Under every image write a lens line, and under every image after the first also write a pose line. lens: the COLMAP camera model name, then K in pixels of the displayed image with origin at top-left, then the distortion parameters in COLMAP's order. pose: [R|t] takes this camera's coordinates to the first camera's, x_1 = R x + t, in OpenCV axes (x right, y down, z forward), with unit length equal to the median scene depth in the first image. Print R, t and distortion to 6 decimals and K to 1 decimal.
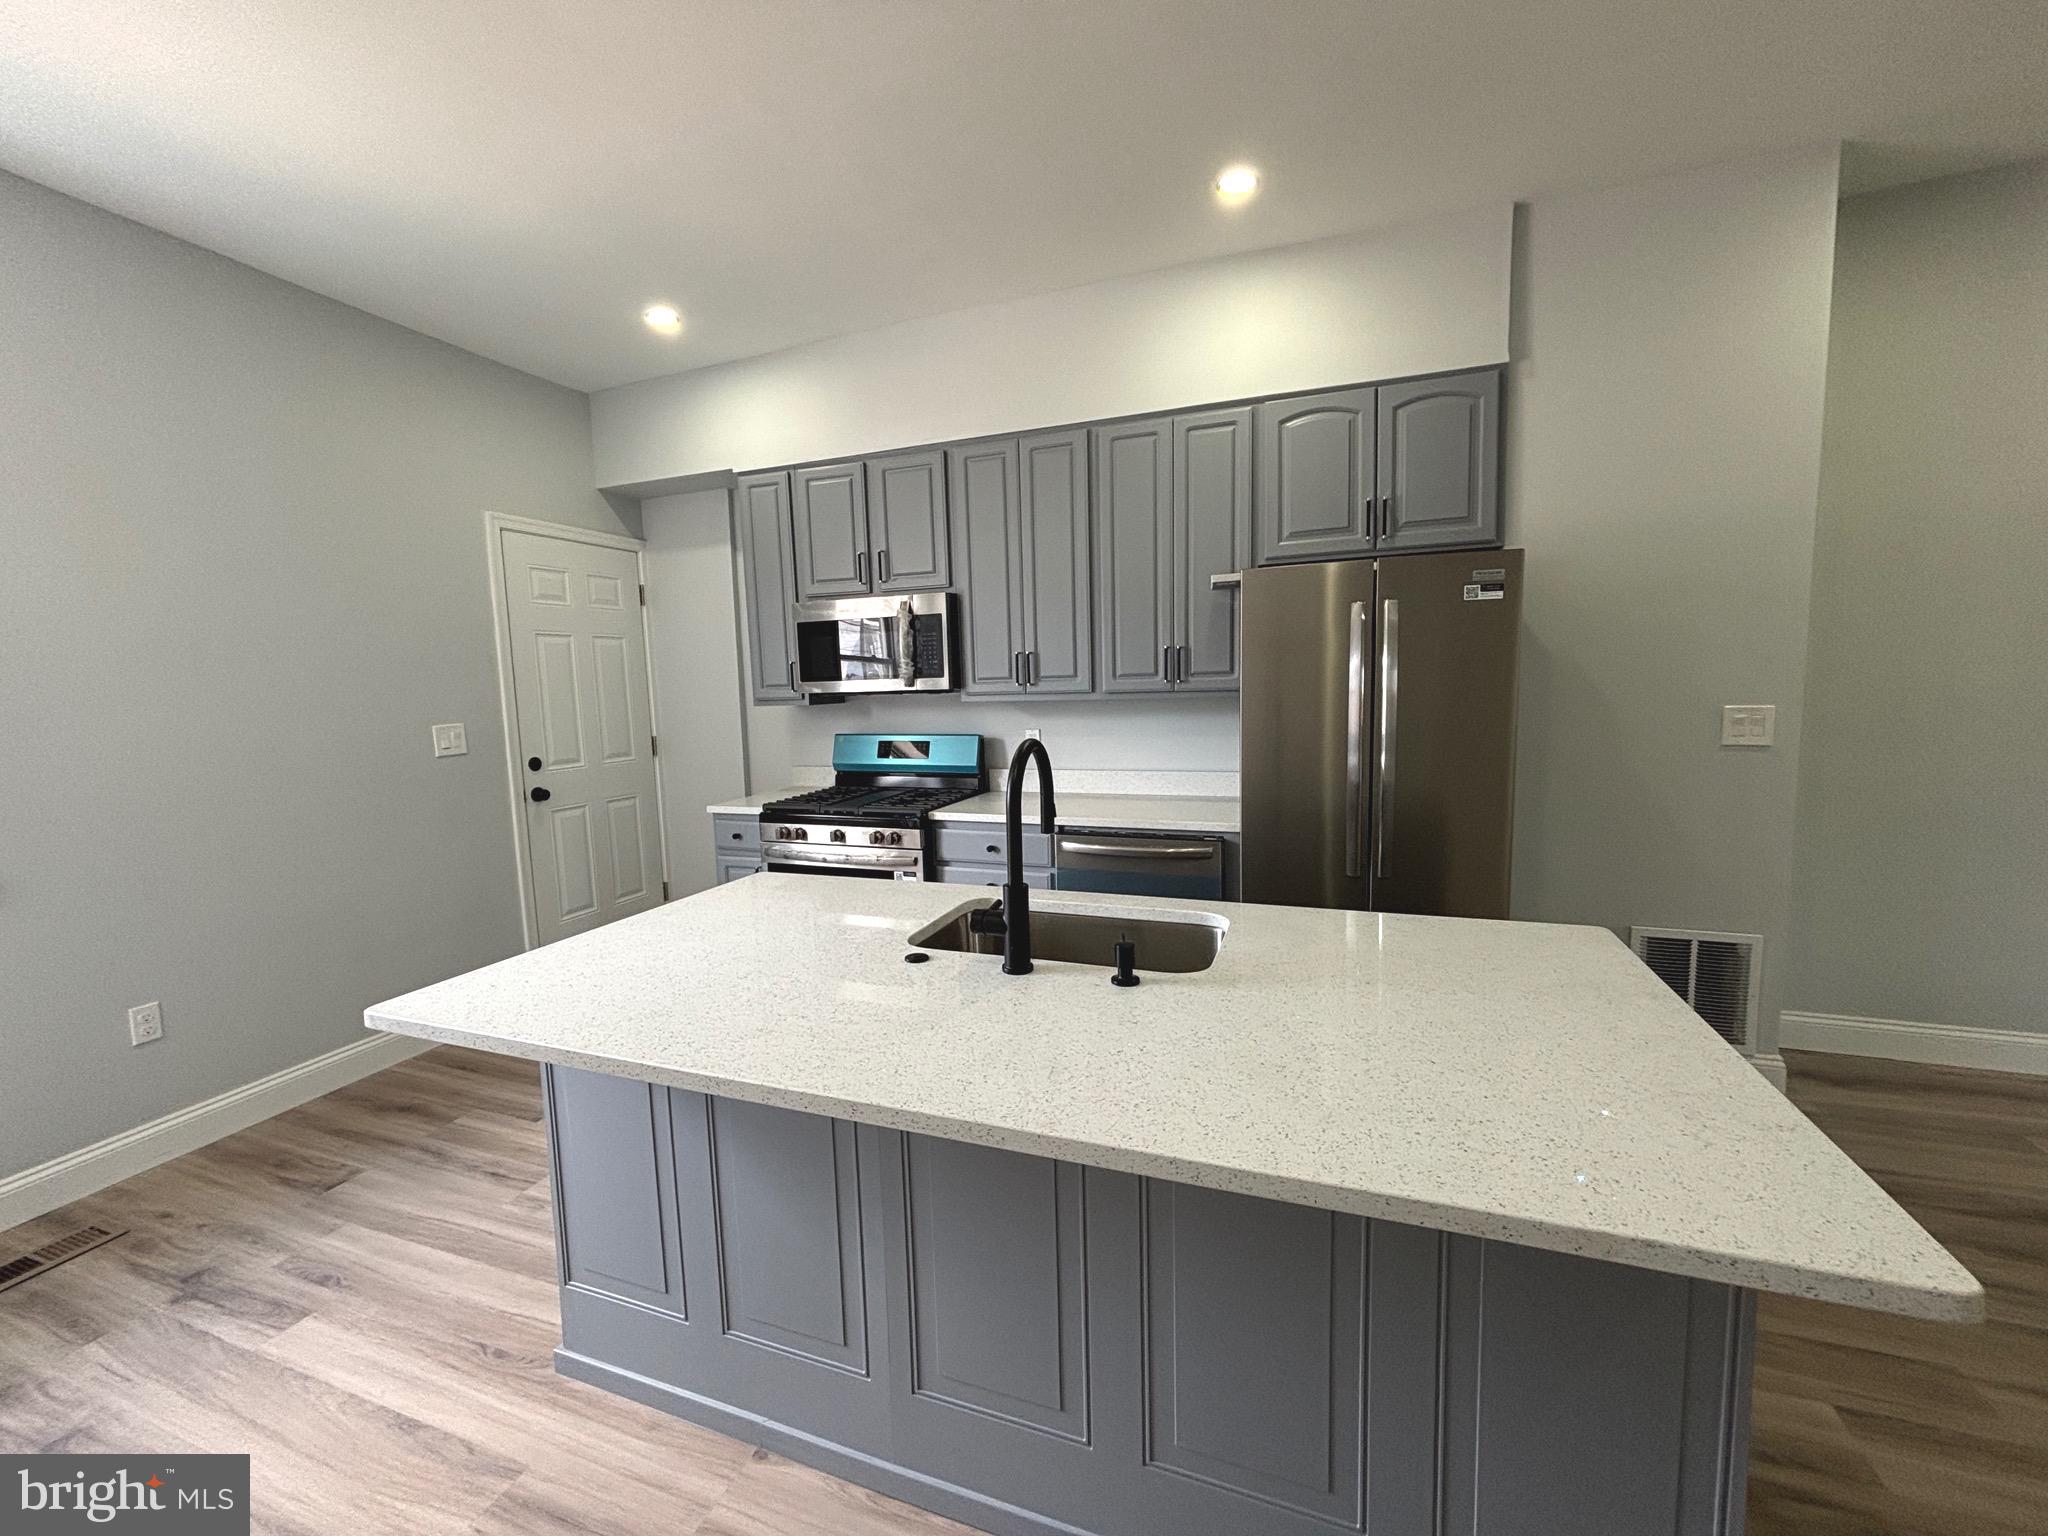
lens RADIAL K [[825.4, 0, 1018.7], [0, 825.4, 769.4], [0, 0, 1]] dist [-0.002709, 0.000941]
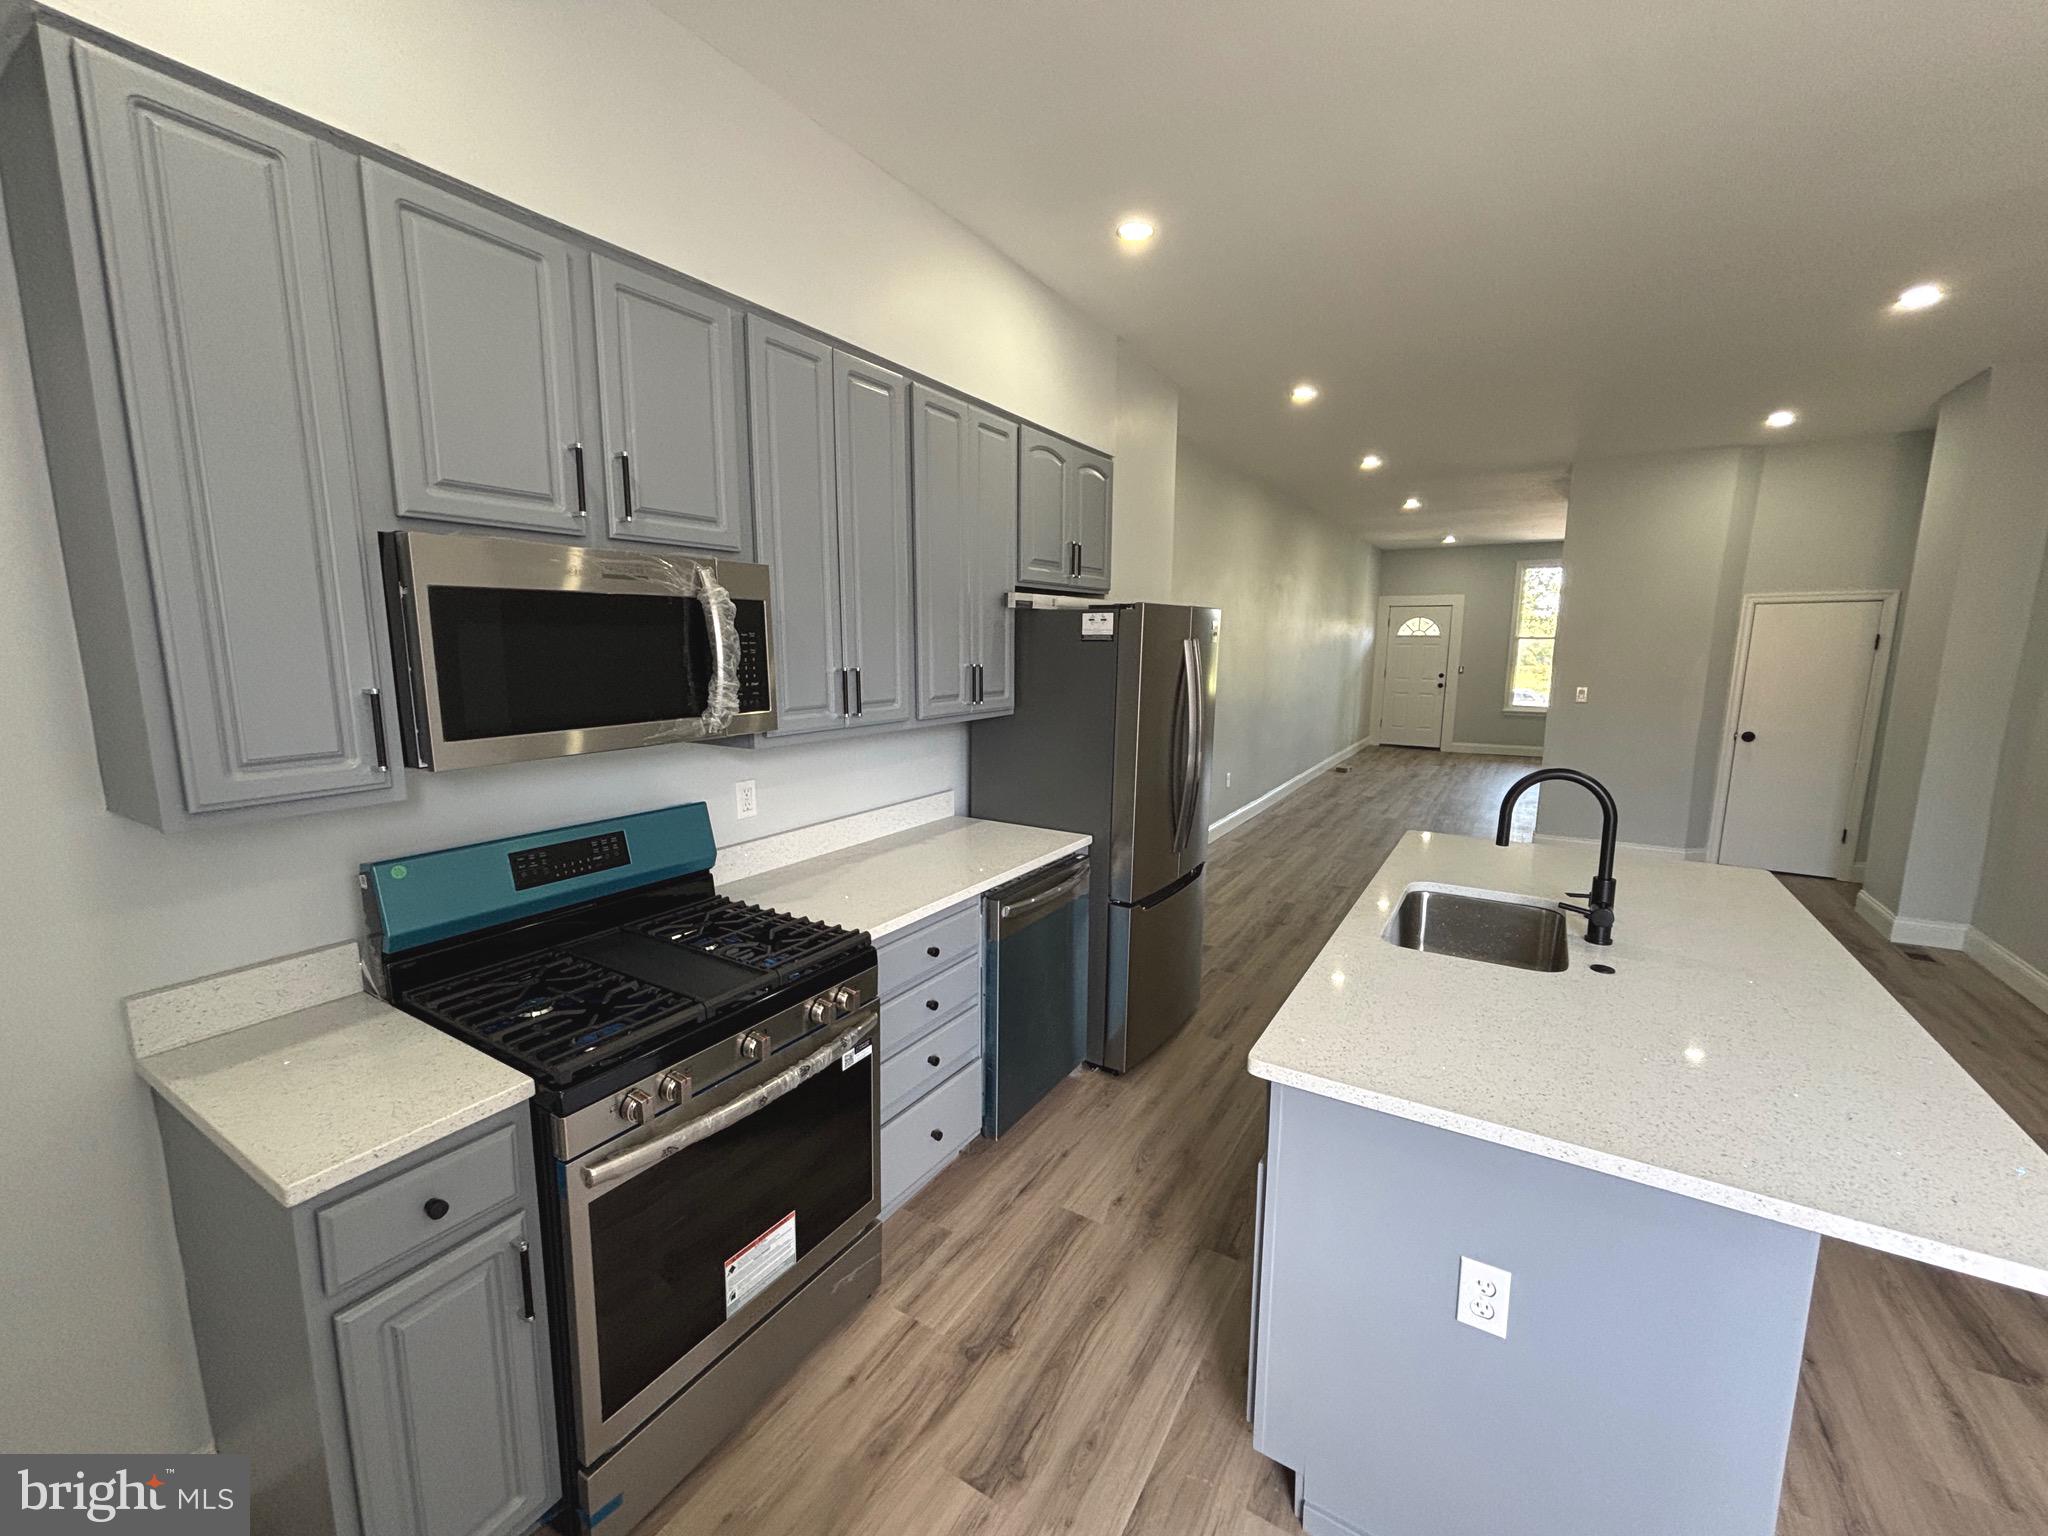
lens RADIAL K [[825.4, 0, 1015.3], [0, 825.4, 771.4], [0, 0, 1]] dist [-0.002709, 0.000941]
pose [[0.186673, -0.127103, 0.974165, -0.675676], [0.095608, 0.989239, 0.110749, -0.124900], [-0.977759, 0.072464, 0.196816, 0.766318]]
